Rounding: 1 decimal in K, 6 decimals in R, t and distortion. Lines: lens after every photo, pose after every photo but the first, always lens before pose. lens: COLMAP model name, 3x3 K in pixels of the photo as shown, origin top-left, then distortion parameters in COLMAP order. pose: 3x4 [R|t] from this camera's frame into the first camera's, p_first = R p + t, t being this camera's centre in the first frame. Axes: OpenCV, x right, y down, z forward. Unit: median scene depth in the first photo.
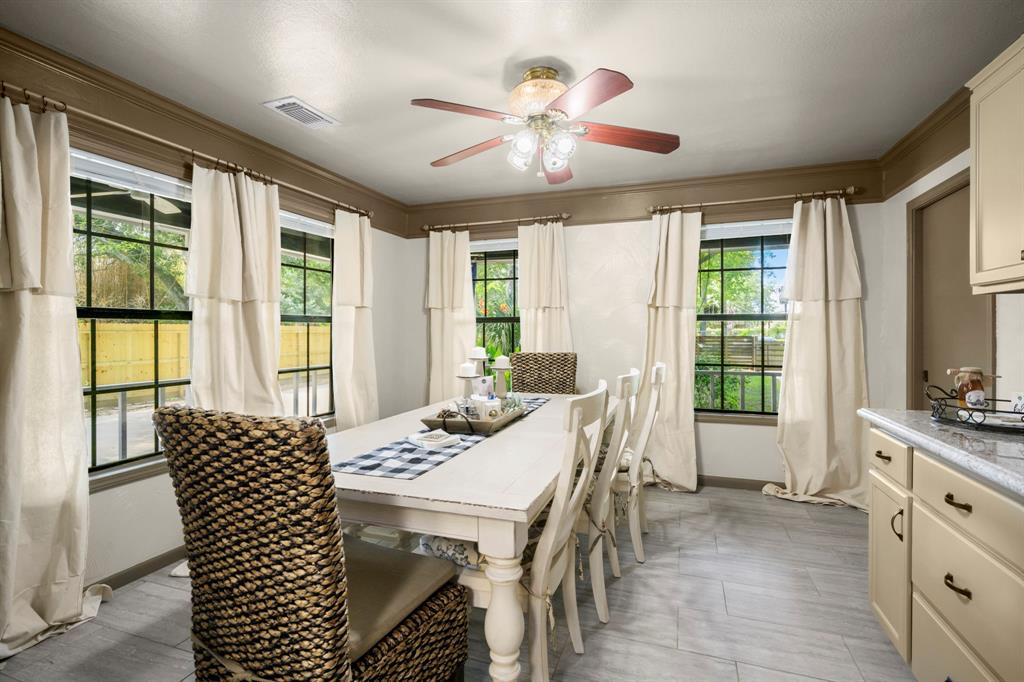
lens RADIAL K [[464.9, 0, 513.7], [0, 464.9, 333.2], [0, 0, 1]] dist [0.000485, -0.000009]
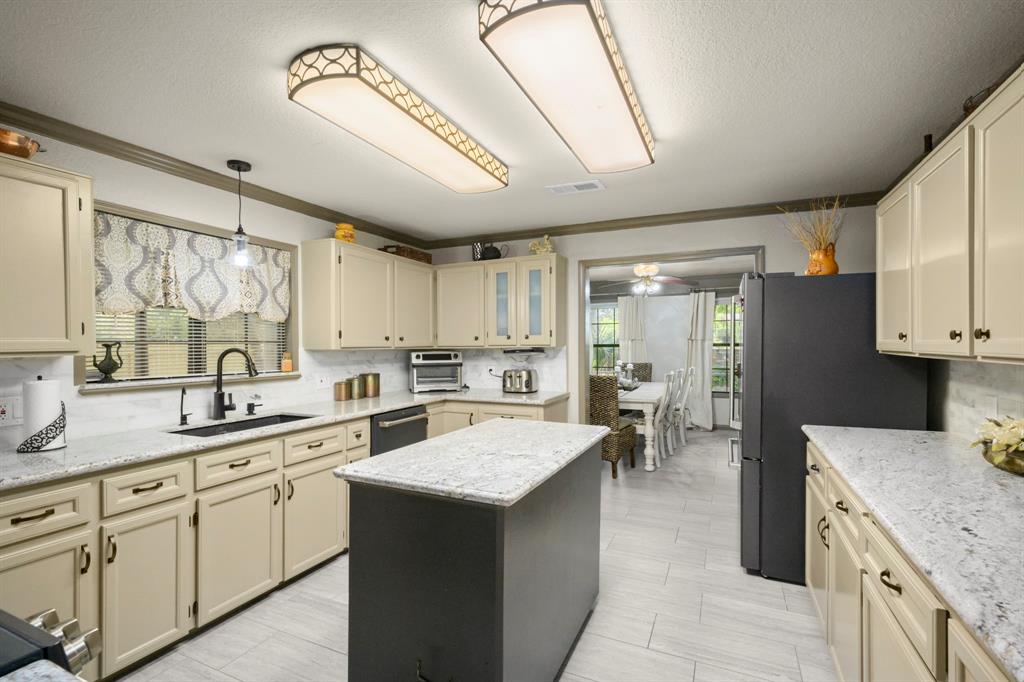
lens RADIAL K [[464.9, 0, 511.6], [0, 464.9, 347.7], [0, 0, 1]] dist [0.000485, -0.000009]
pose [[0.996361, -0.002704, -0.085195, -0.299553], [0.002865, 0.999994, 0.001768, -0.030239], [0.085190, -0.002006, 0.996363, -1.070256]]
